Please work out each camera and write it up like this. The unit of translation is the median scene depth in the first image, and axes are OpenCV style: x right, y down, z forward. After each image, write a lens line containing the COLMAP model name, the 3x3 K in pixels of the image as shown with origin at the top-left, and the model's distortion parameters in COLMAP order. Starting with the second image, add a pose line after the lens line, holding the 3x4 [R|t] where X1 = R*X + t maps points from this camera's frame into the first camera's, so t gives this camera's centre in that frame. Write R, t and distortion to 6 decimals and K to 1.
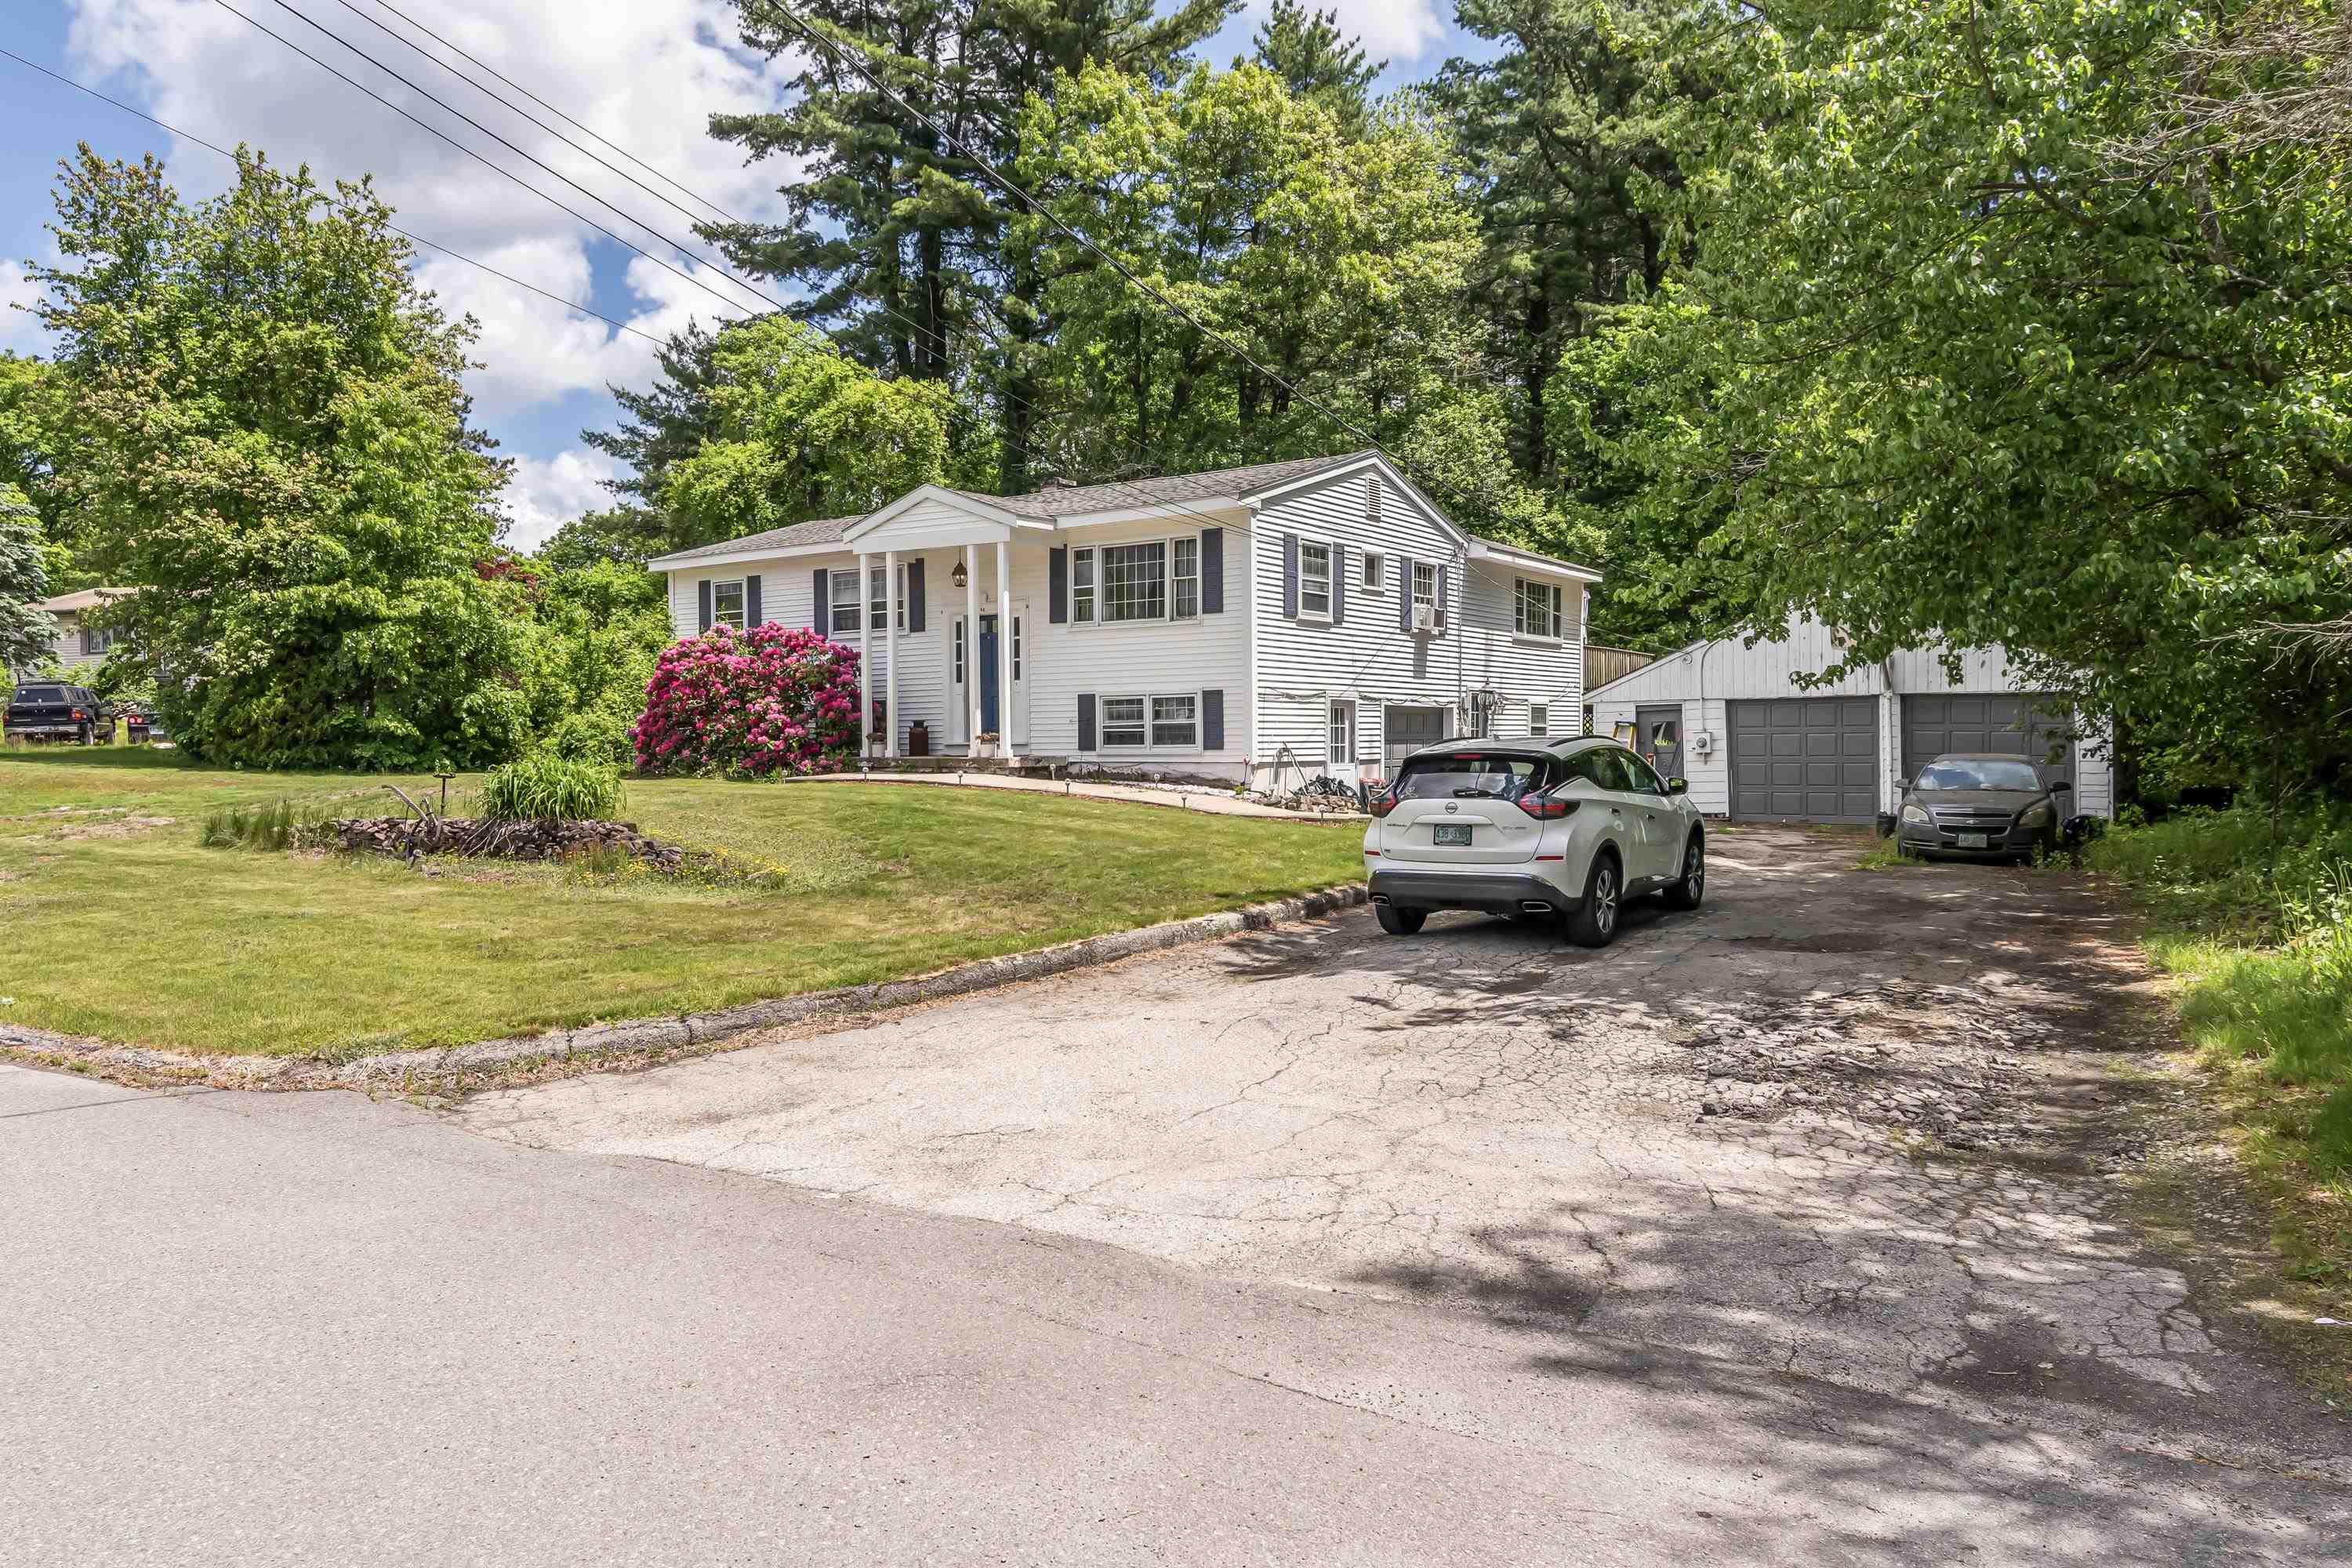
lens RADIAL K [[1540.2, 0, 1278.6], [0, 1540.2, 755.2], [0, 0, 1]] dist [0.002678, 0.000770]
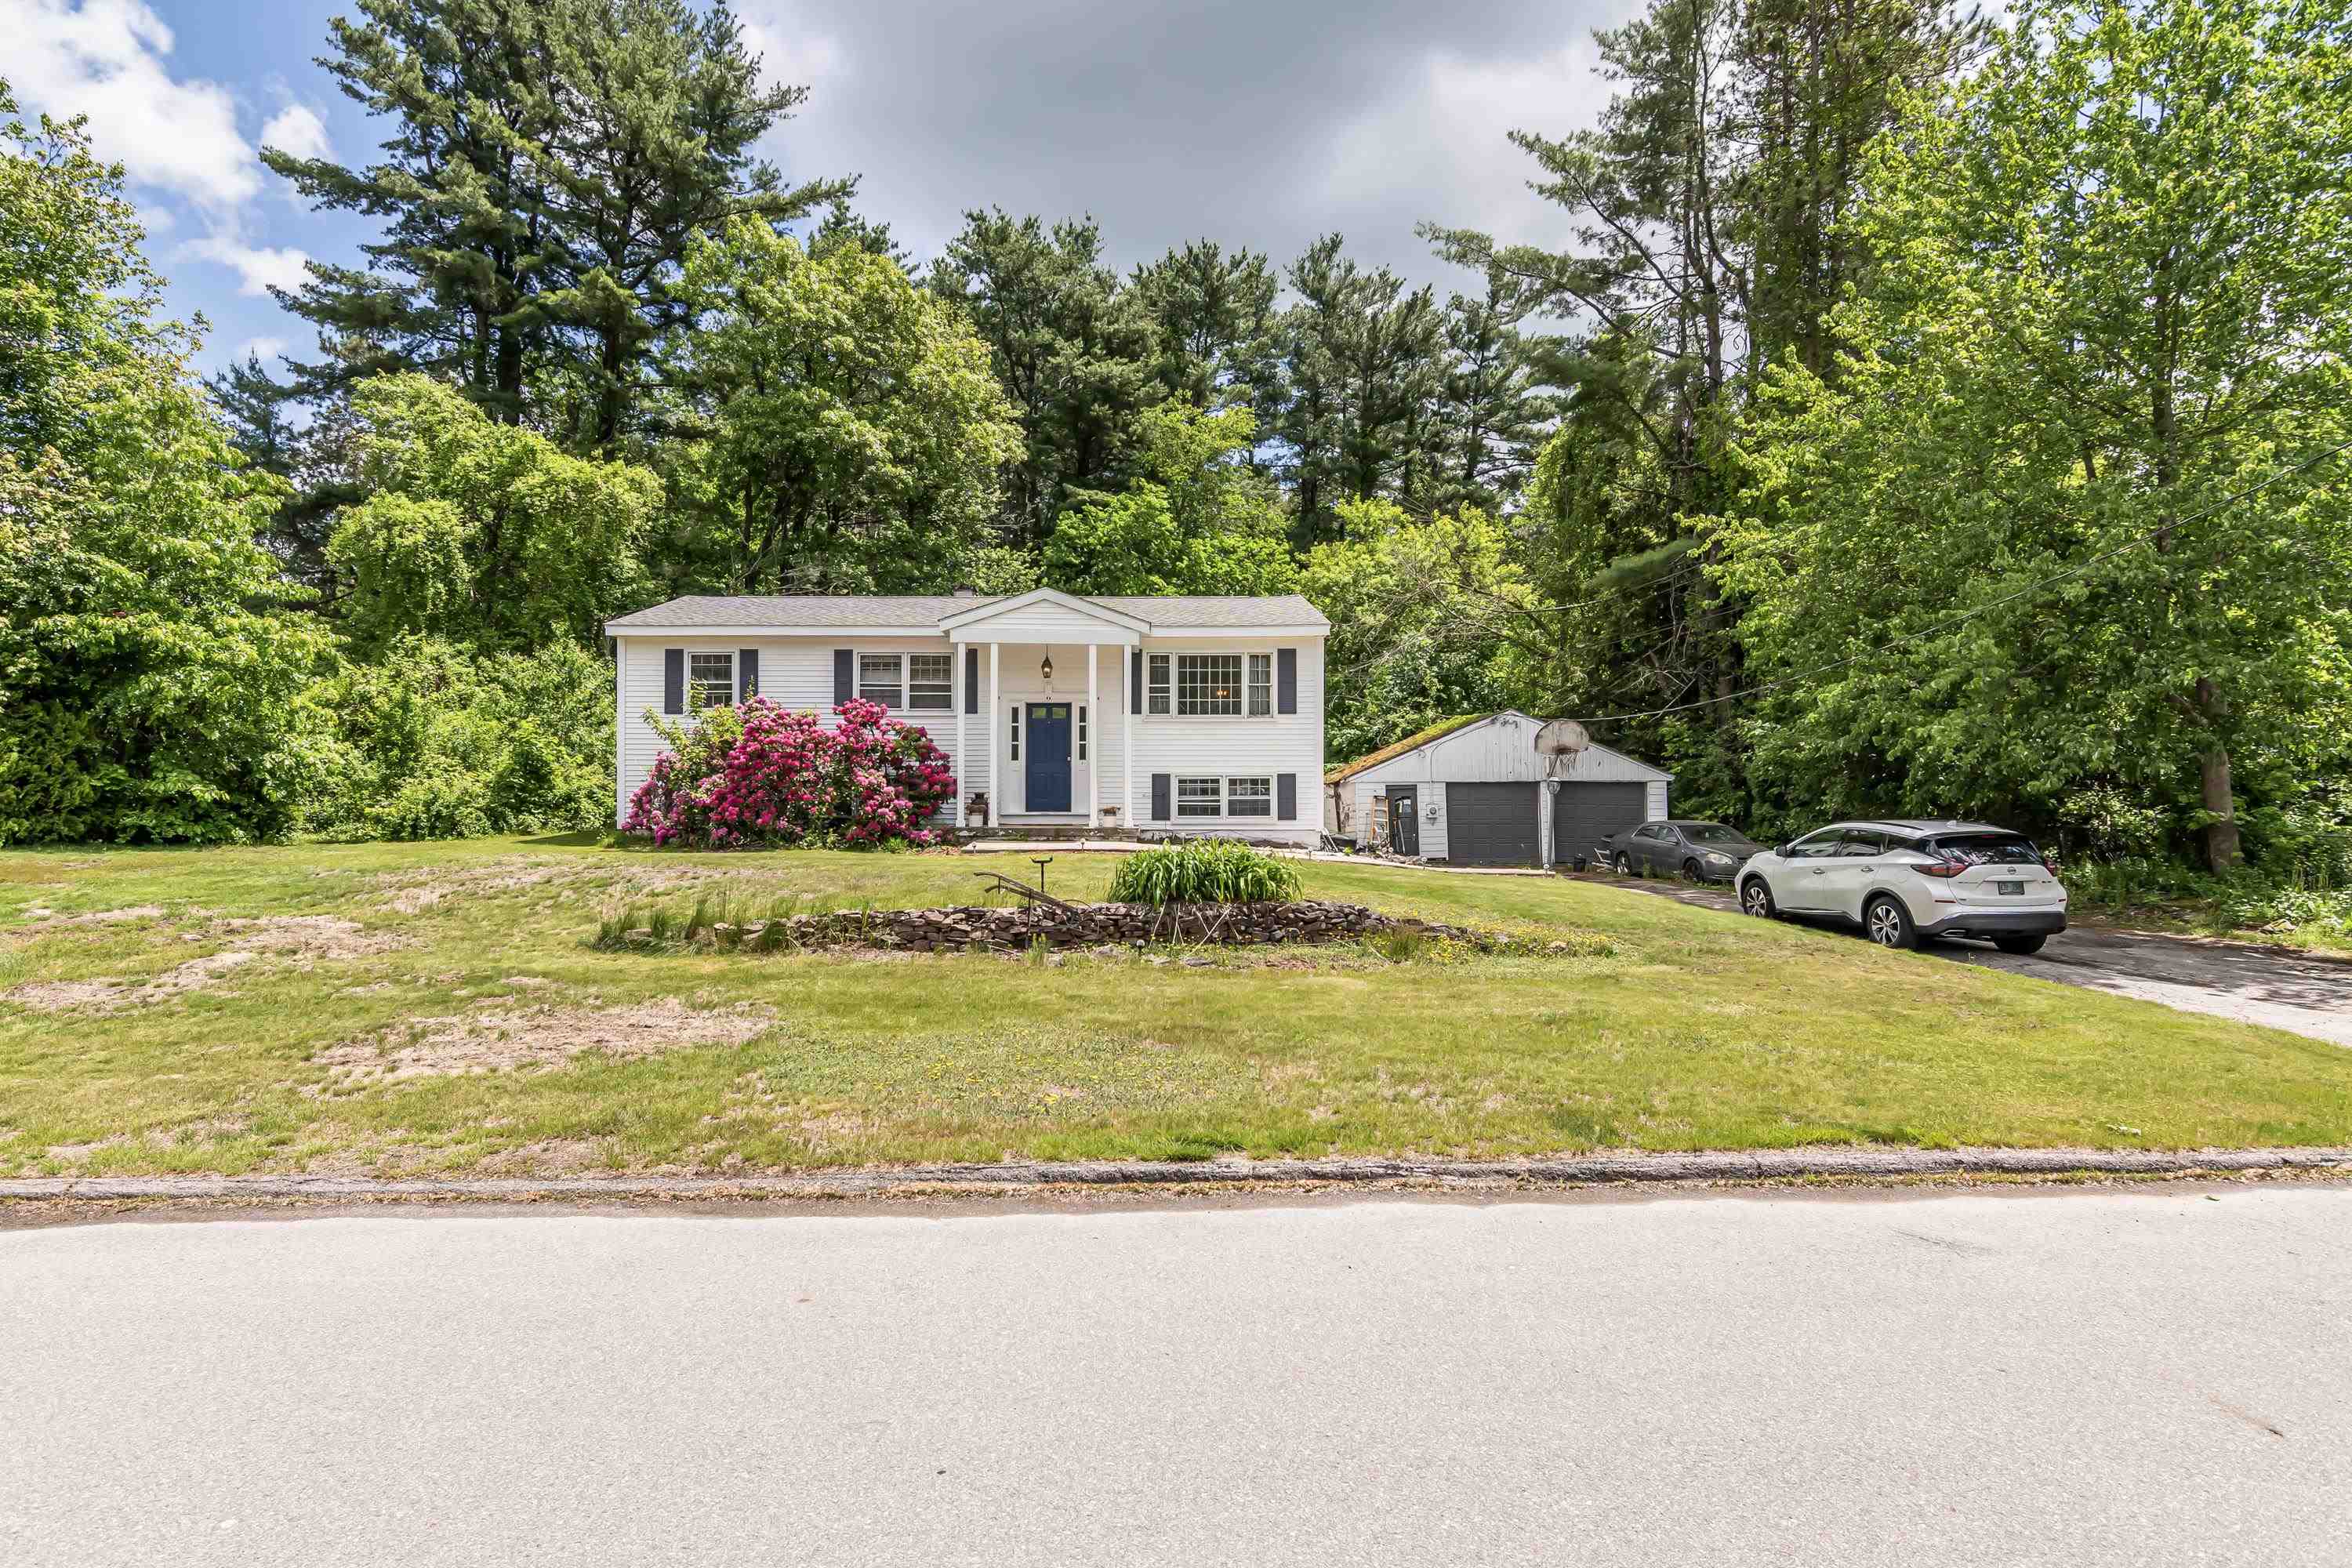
lens RADIAL K [[1112.0, 0, 1176.0], [0, 1112.0, 784.0], [0, 0, 1]] dist [0.002611, 0.000100]
pose [[0.833155, 0.012626, 0.552895, -0.604129], [-0.002015, 0.999802, -0.019796, -0.014488], [-0.553036, 0.015379, 0.833016, 0.264943]]
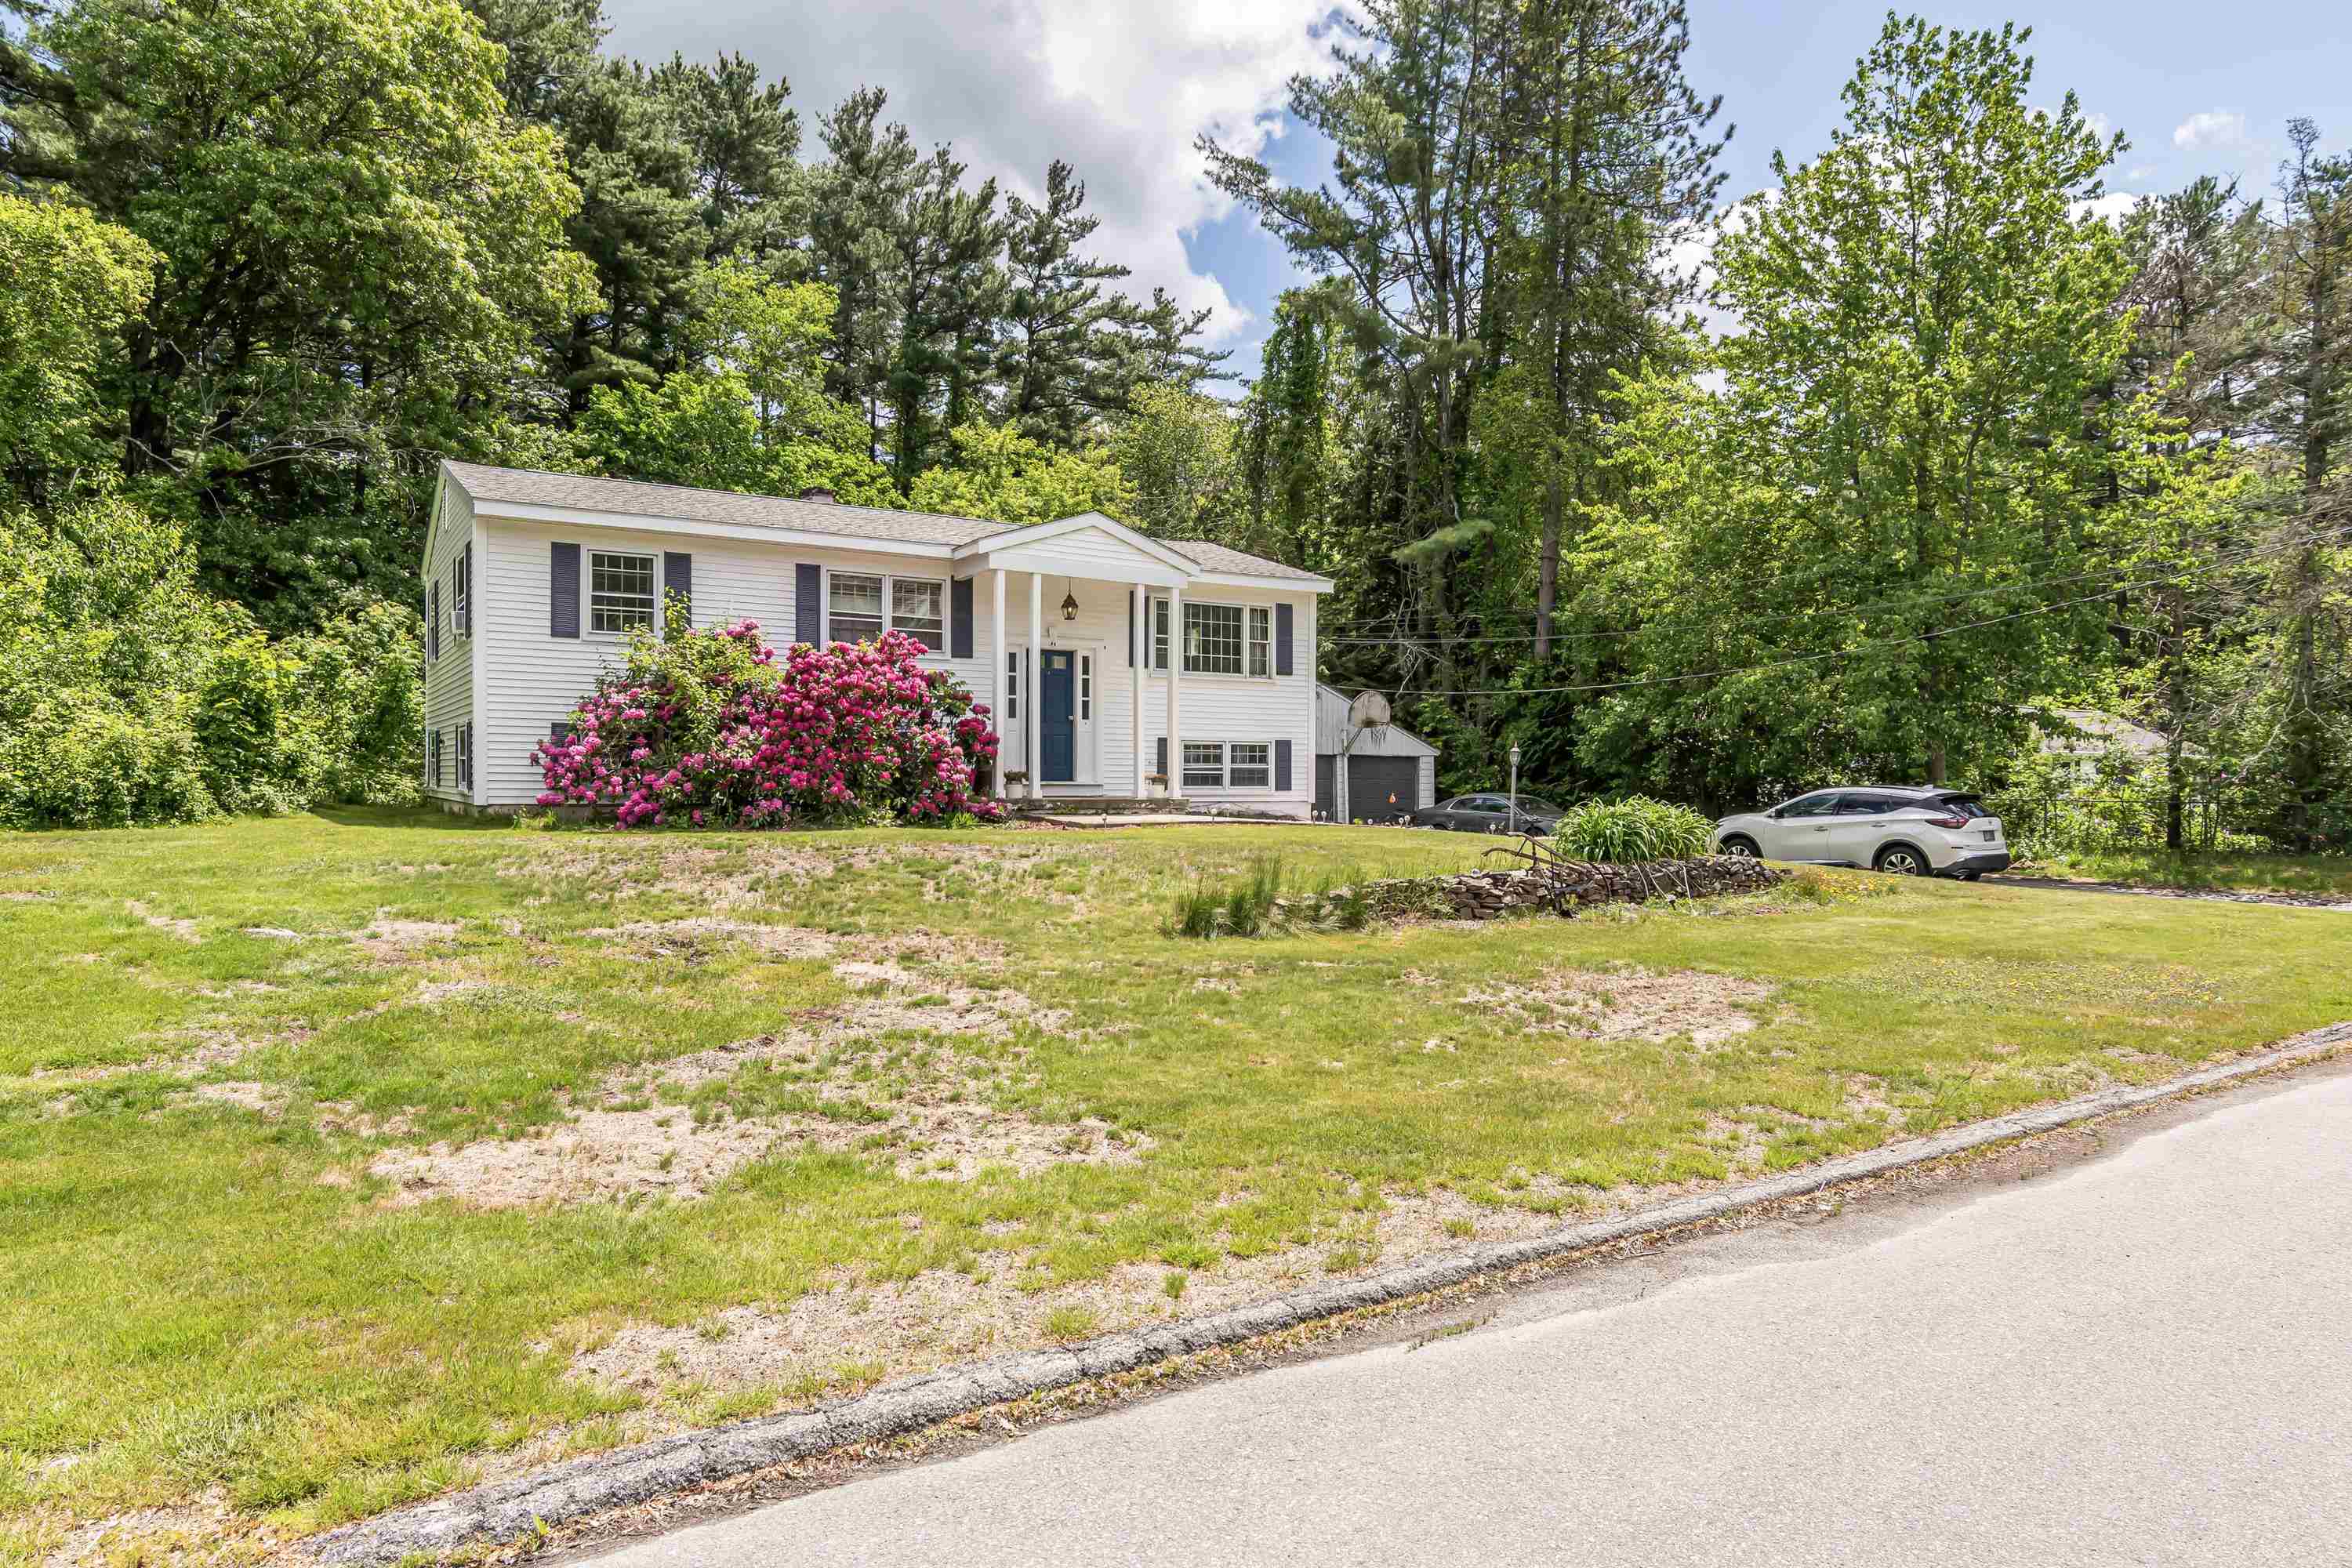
lens RADIAL K [[1341.2, 0, 1176.0], [0, 1341.2, 784.0], [0, 0, 1]] dist [0.001601, 0.000091]
pose [[0.432224, 0.005441, 0.901750, -0.959918], [-0.000343, 0.999983, -0.005870, -0.002516], [-0.901766, 0.002228, 0.432218, 0.600314]]
